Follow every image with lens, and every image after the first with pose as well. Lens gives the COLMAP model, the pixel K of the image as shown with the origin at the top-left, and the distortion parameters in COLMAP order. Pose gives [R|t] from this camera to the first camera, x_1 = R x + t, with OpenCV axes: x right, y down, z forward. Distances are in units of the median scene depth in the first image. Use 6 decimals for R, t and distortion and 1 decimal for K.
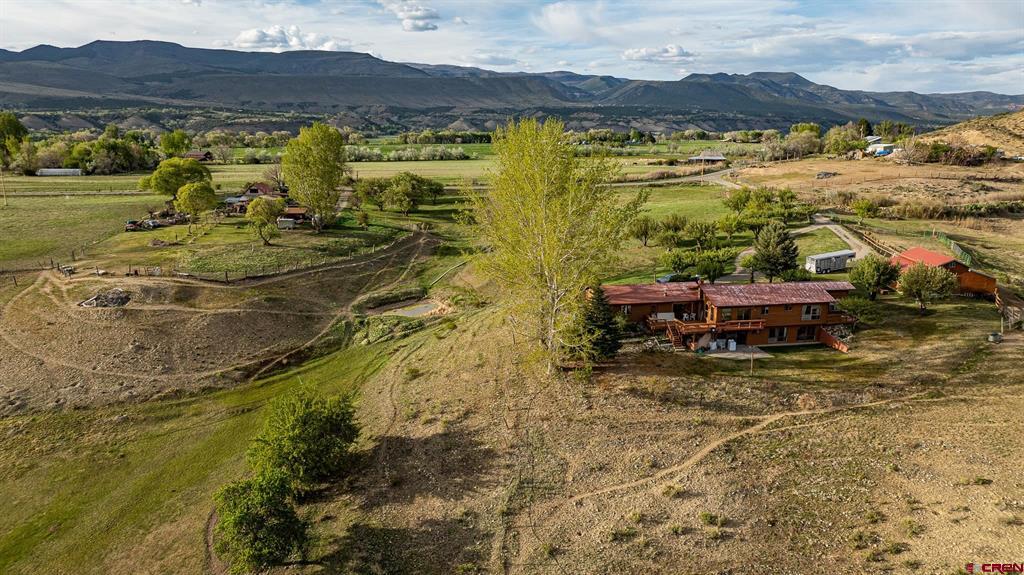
lens RADIAL K [[734.7, 0, 512.0], [0, 734.7, 287.5], [0, 0, 1]] dist [-0.048292, 0.061541]
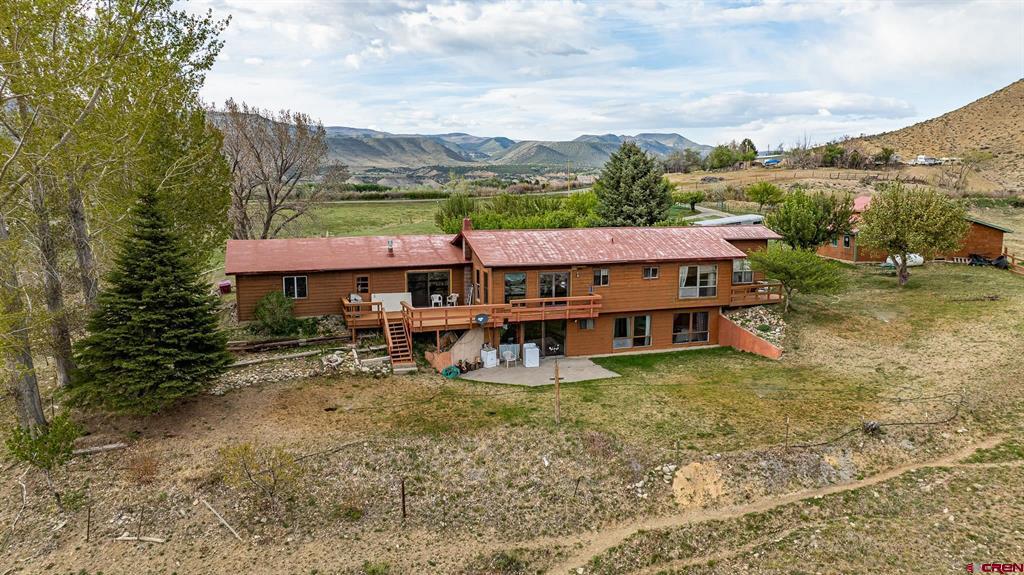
lens RADIAL K [[734.7, 0, 512.0], [0, 734.7, 287.5], [0, 0, 1]] dist [-0.048292, 0.061541]
pose [[0.990477, -0.027492, 0.134908, 0.224491], [0.038224, 0.996250, -0.077615, 0.070099], [-0.132269, 0.082032, 0.987814, 0.542980]]
